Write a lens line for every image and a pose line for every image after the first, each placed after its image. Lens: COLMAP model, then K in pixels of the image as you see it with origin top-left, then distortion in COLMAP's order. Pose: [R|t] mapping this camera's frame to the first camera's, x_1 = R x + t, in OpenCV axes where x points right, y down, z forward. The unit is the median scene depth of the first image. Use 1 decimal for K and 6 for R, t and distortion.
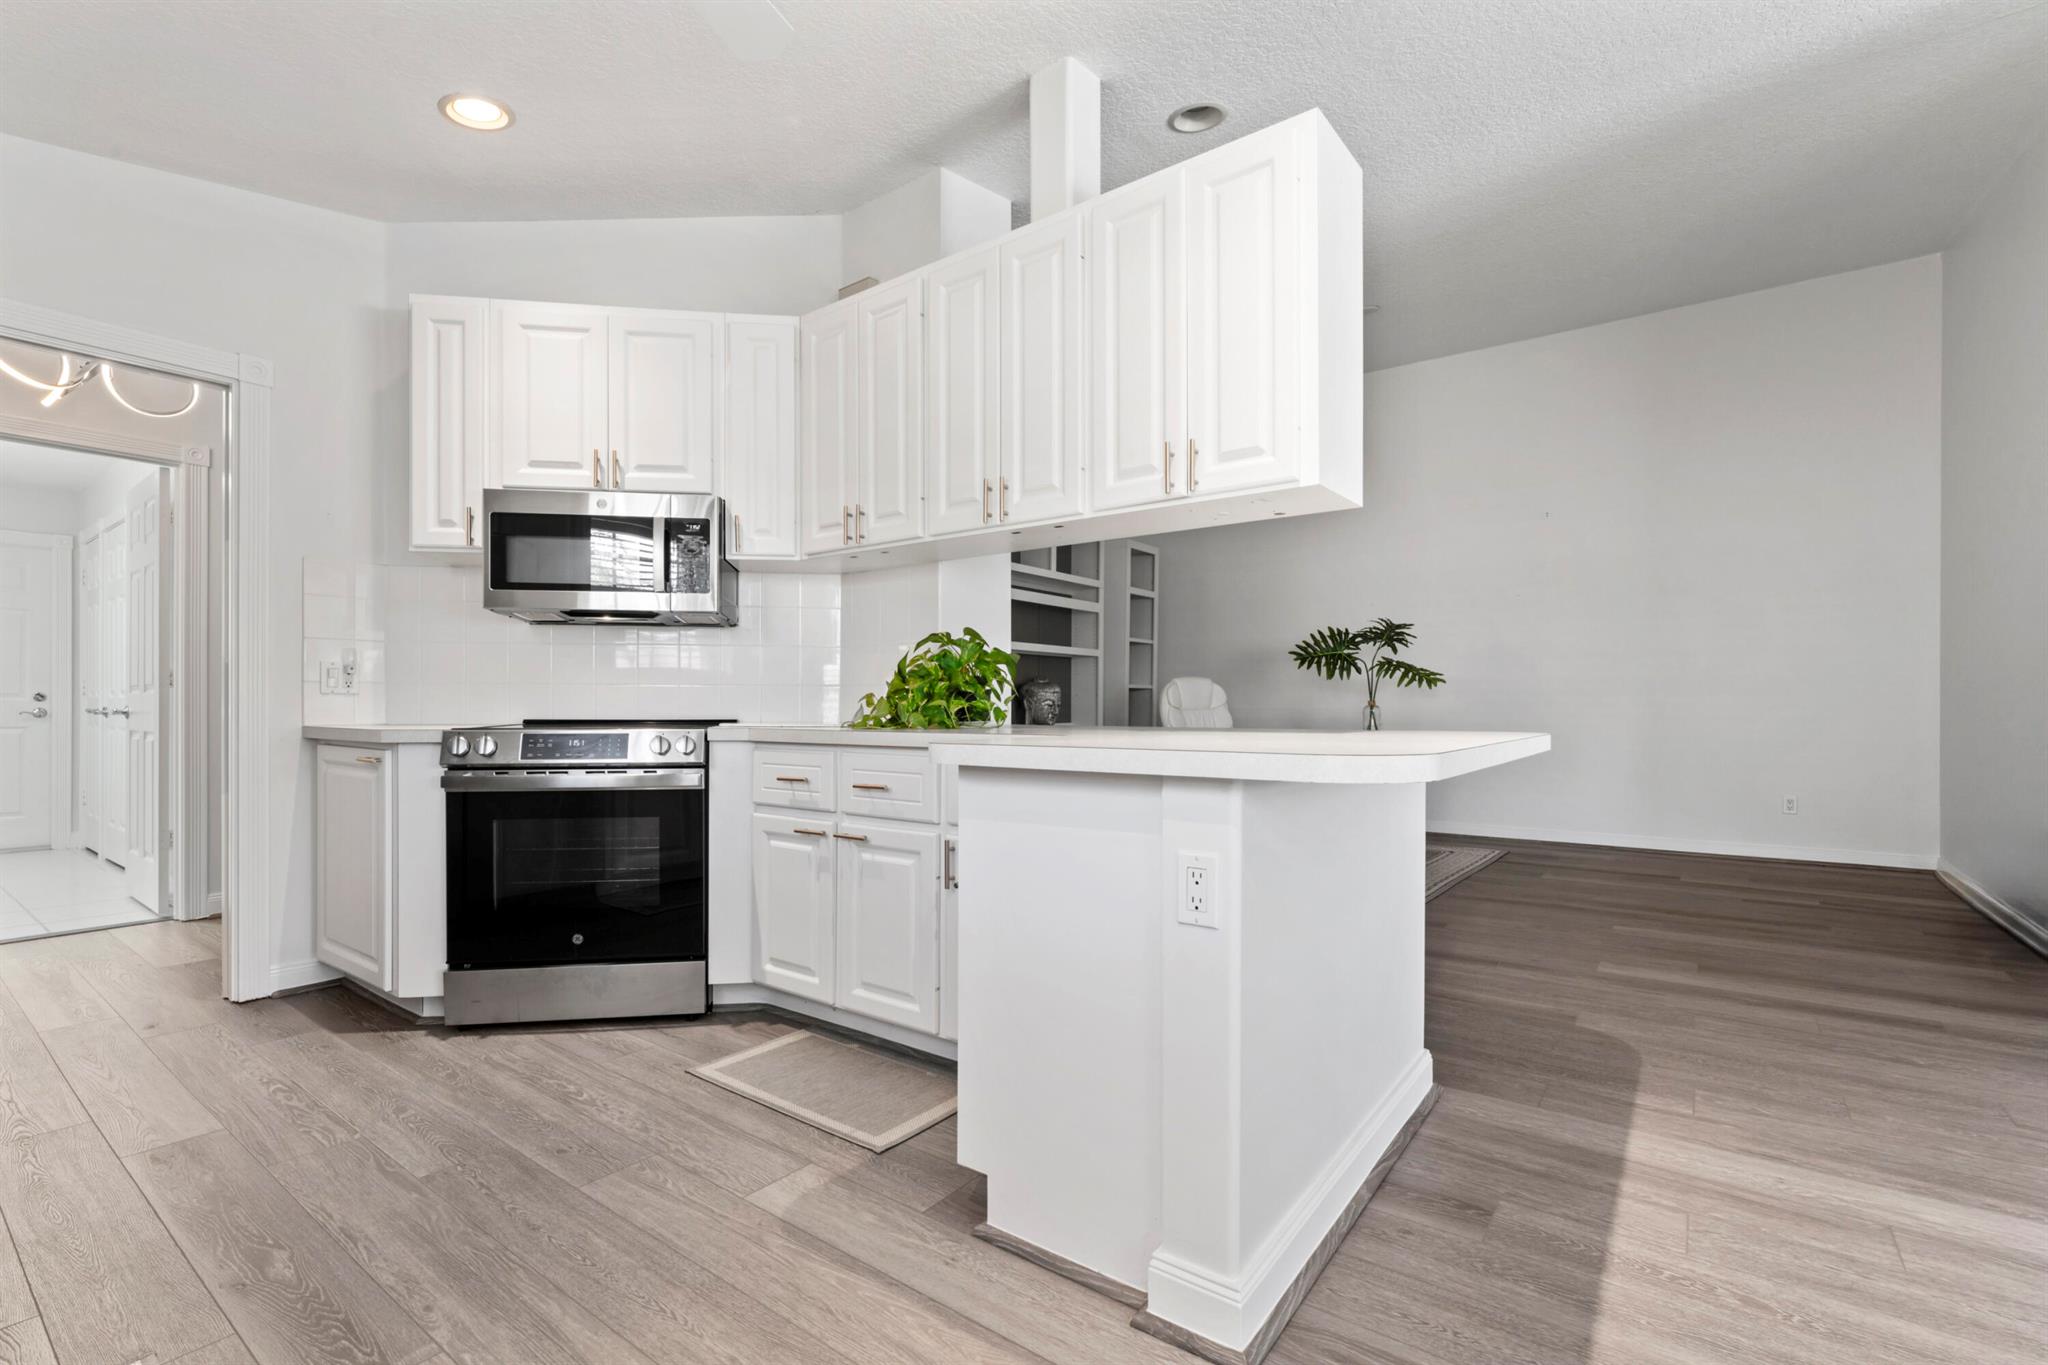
lens RADIAL K [[904.2, 0, 1018.2], [0, 904.2, 711.1], [0, 0, 1]] dist [-0.000341, 0.000238]
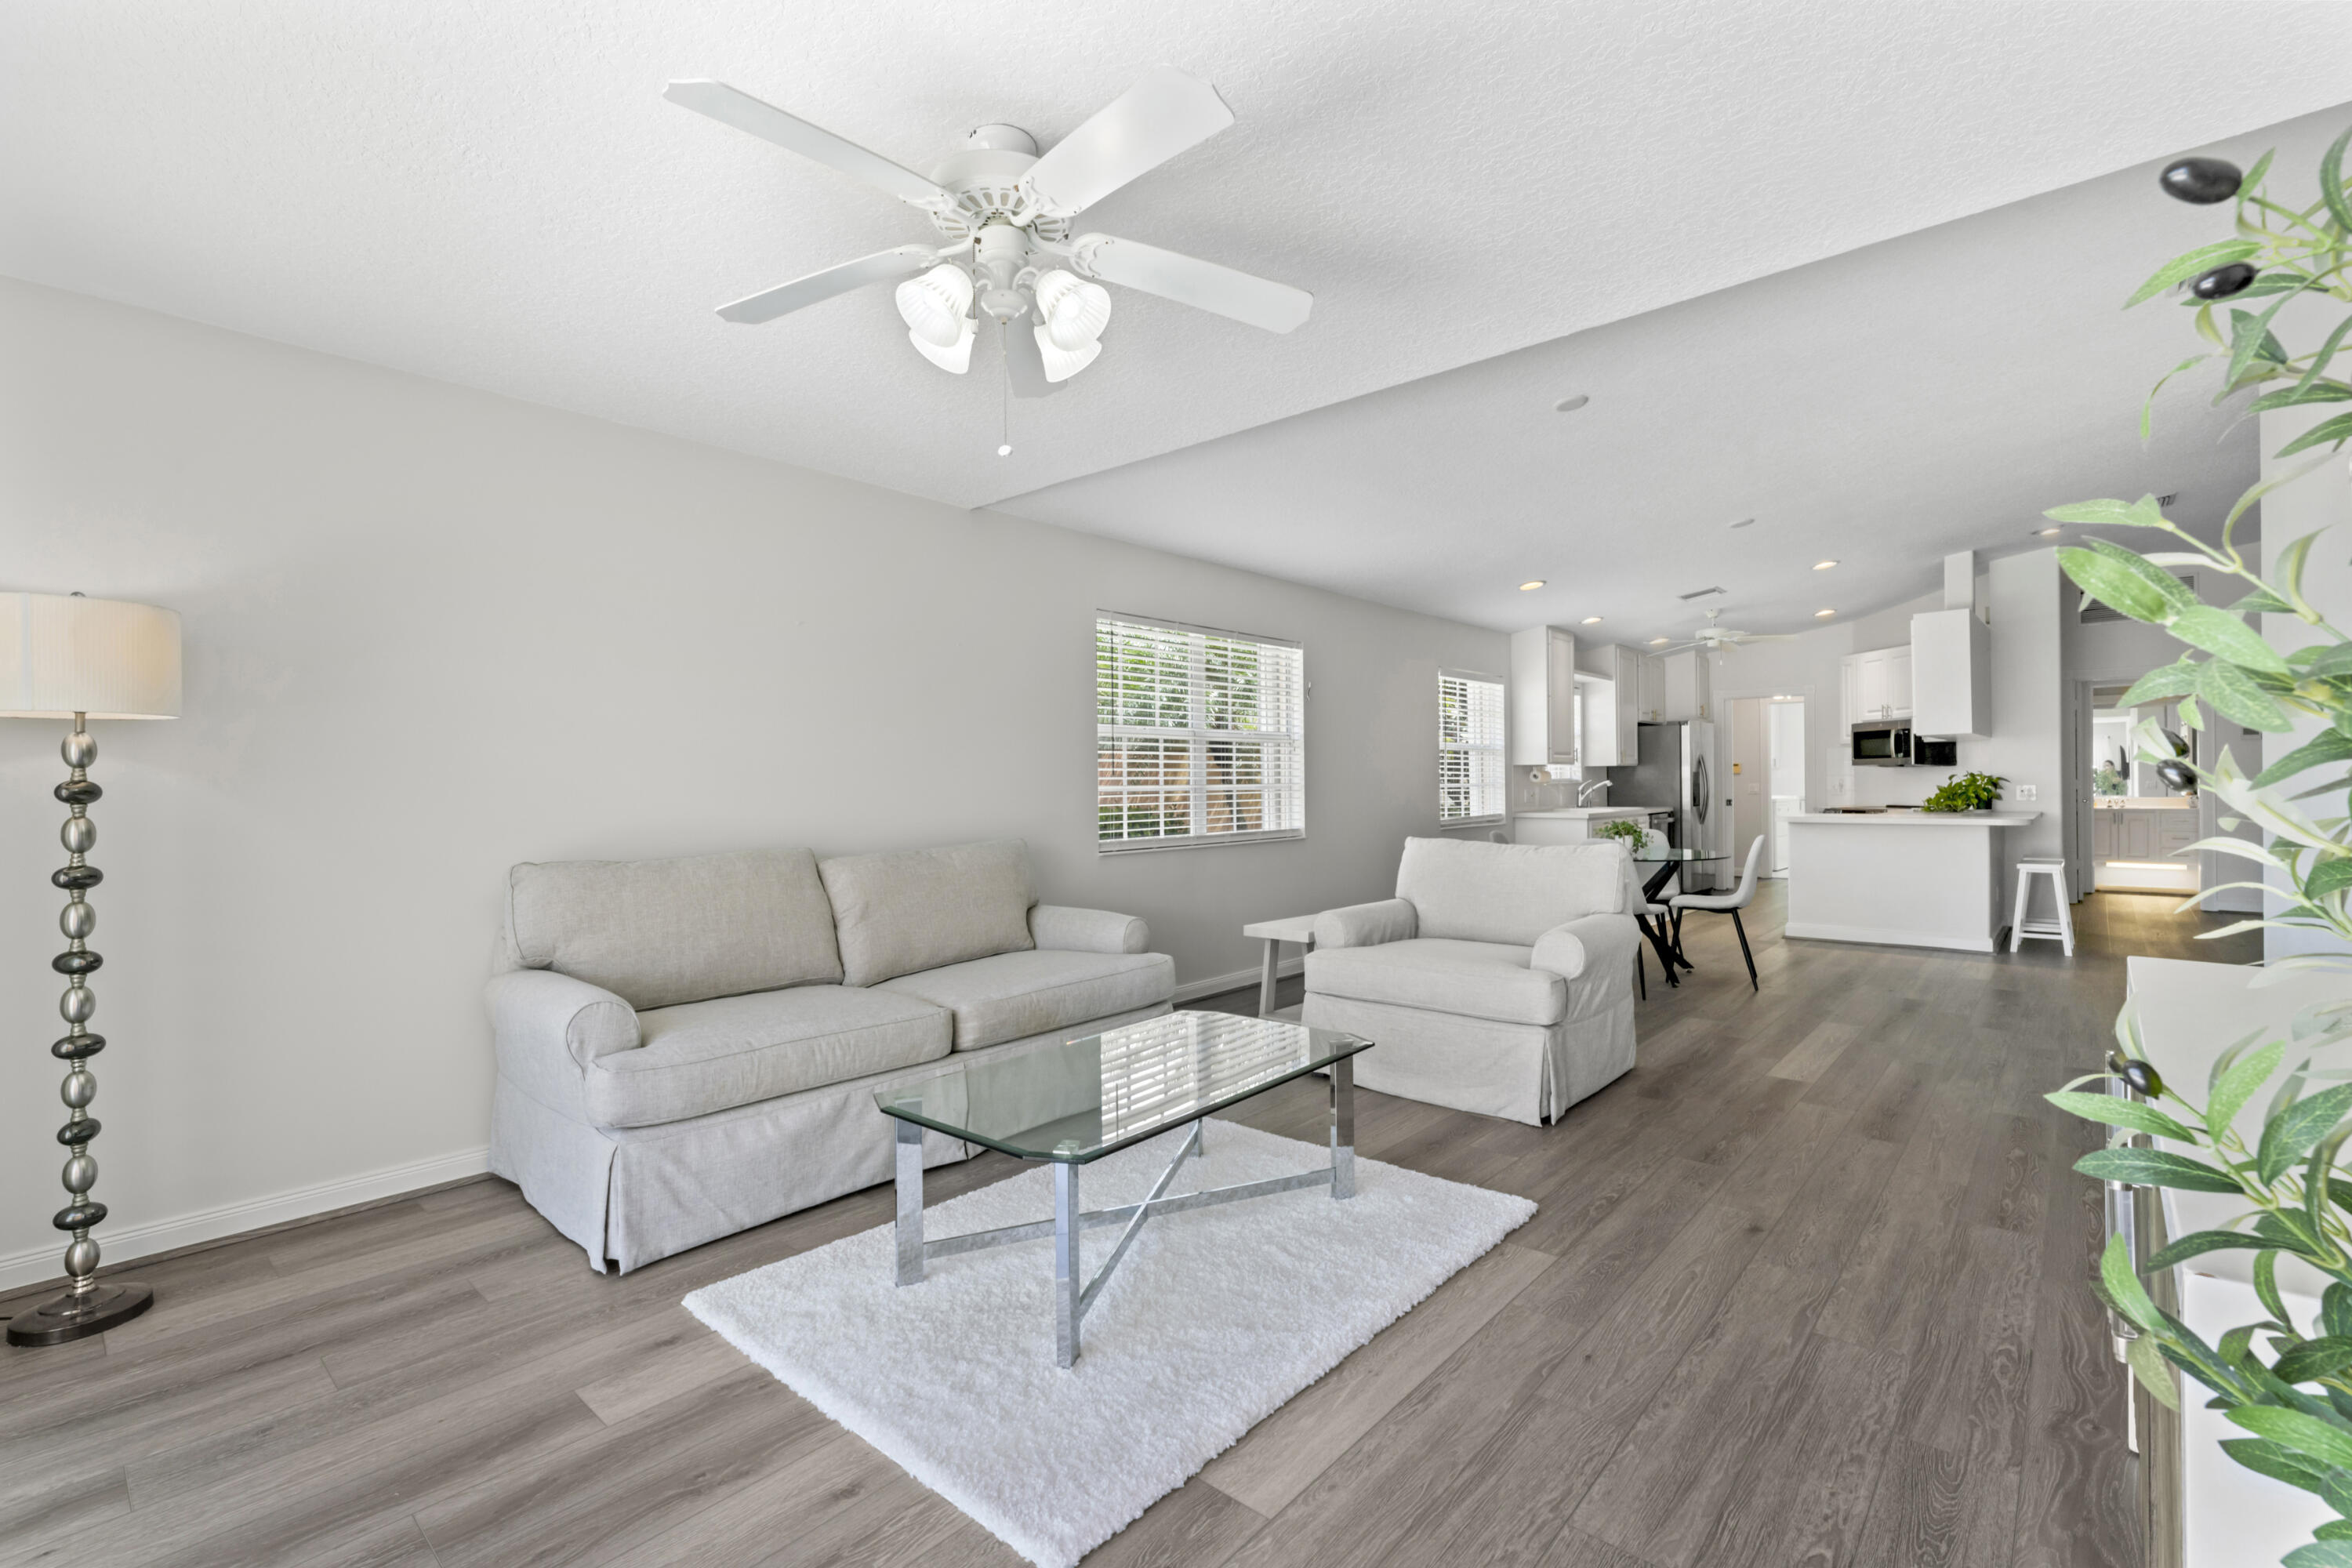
lens RADIAL K [[1041.6, 0, 1176.0], [0, 1041.6, 784.0], [0, 0, 1]] dist [-0.000365, -0.000017]
pose [[-0.073640, -0.001045, -0.997284, 3.036900], [0.008726, 0.999960, -0.001692, -0.074026], [0.997247, -0.008827, -0.073628, -0.936523]]
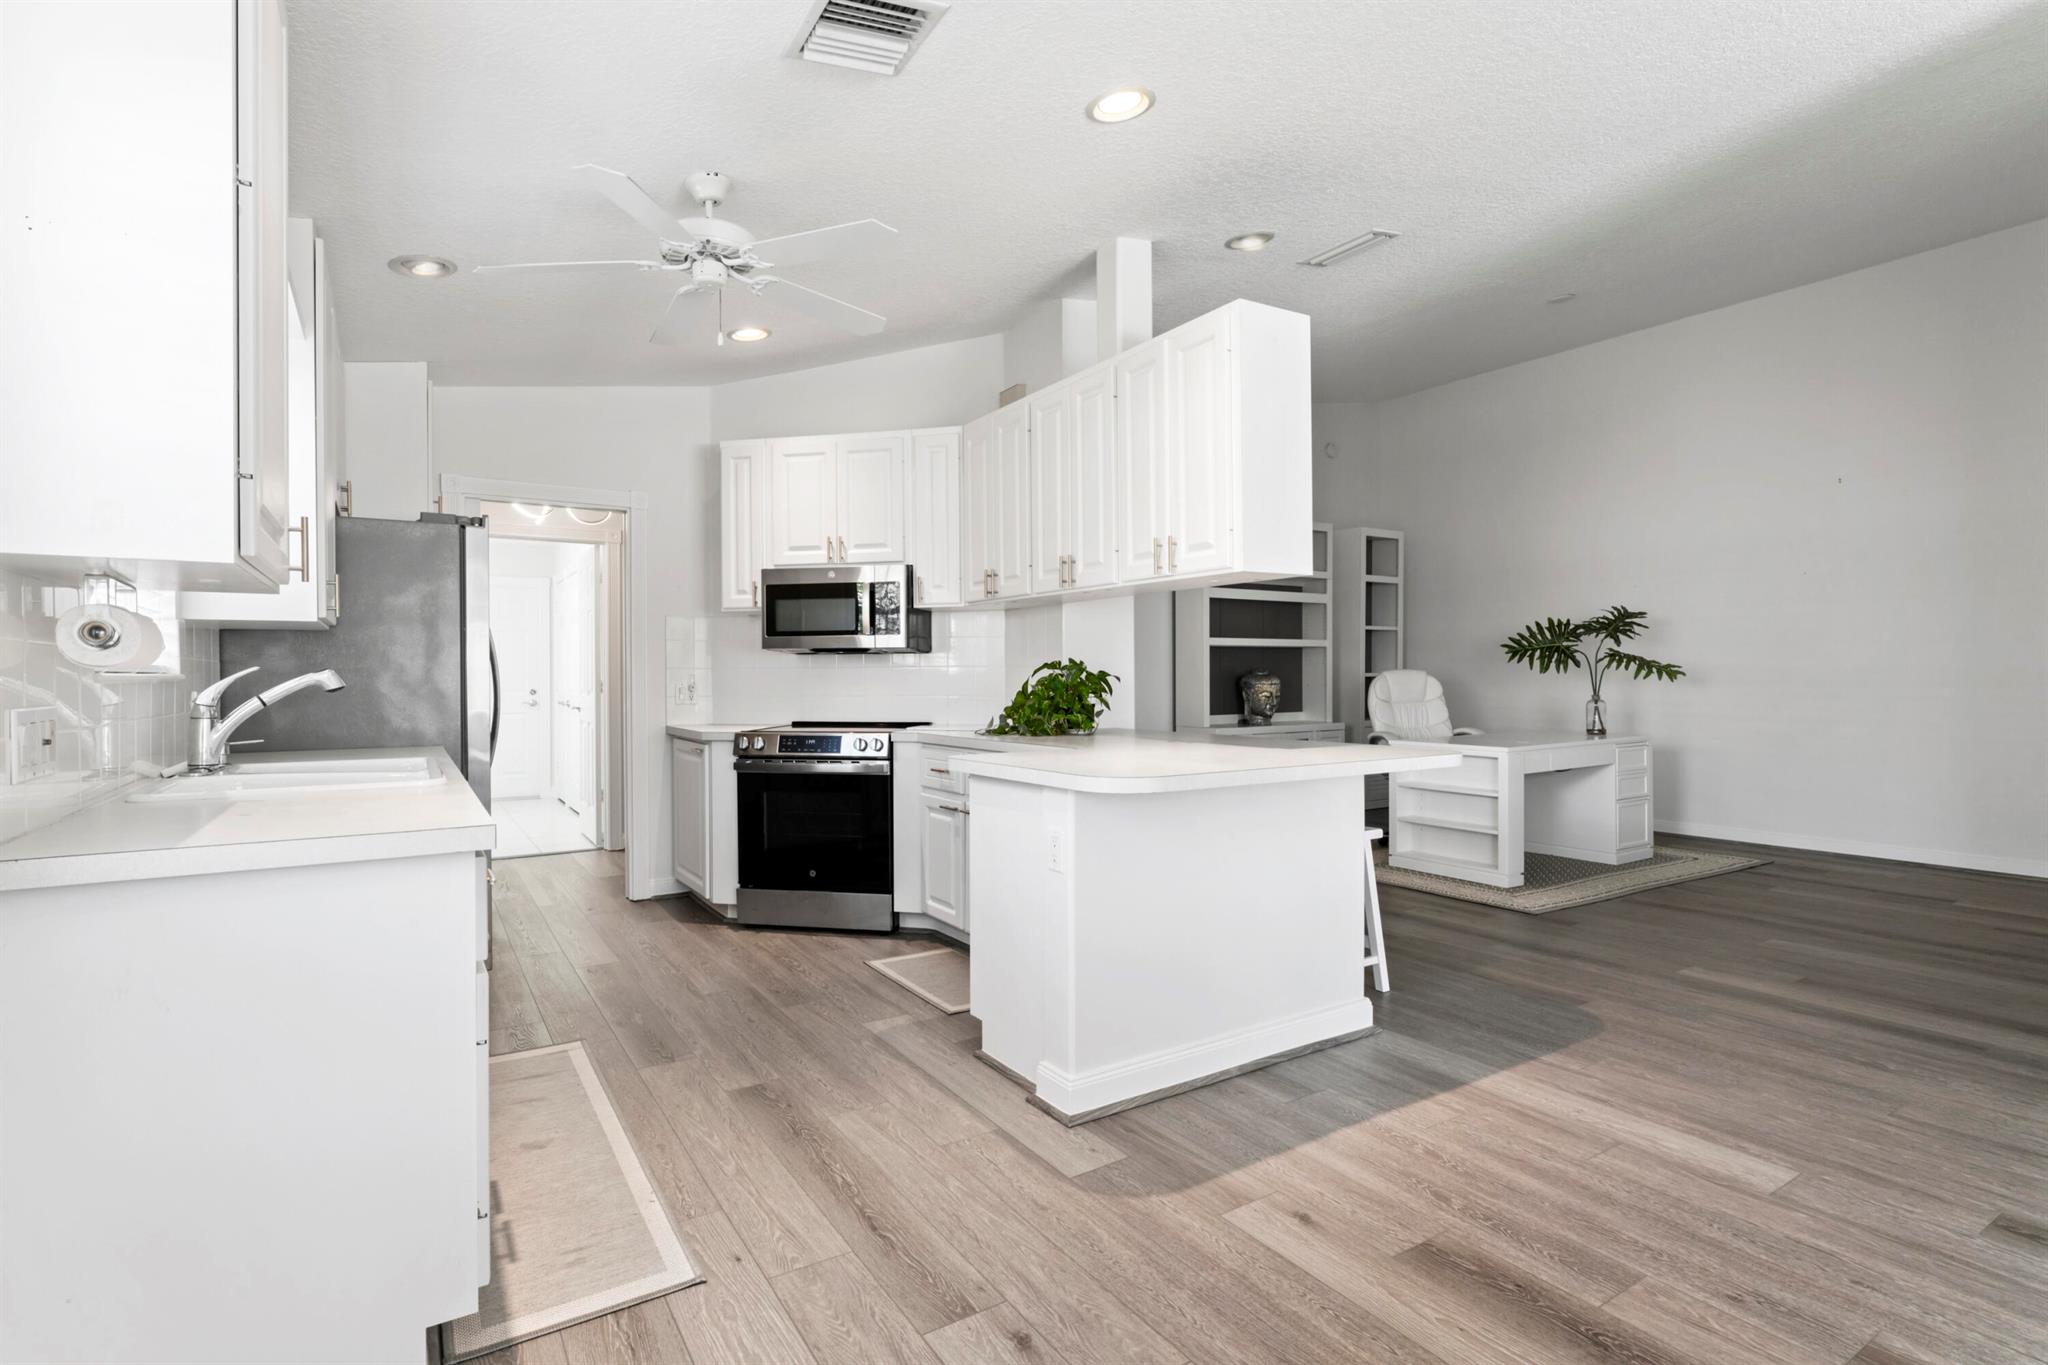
lens RADIAL K [[1001.2, 0, 1024.0], [0, 1001.2, 682.5], [0, 0, 1]] dist [-0.001646, -0.000155]
pose [[0.934238, -0.003701, -0.356631, 0.426069], [0.005534, 0.999976, 0.004119, -0.067102], [0.356607, -0.005821, 0.934236, -0.413579]]
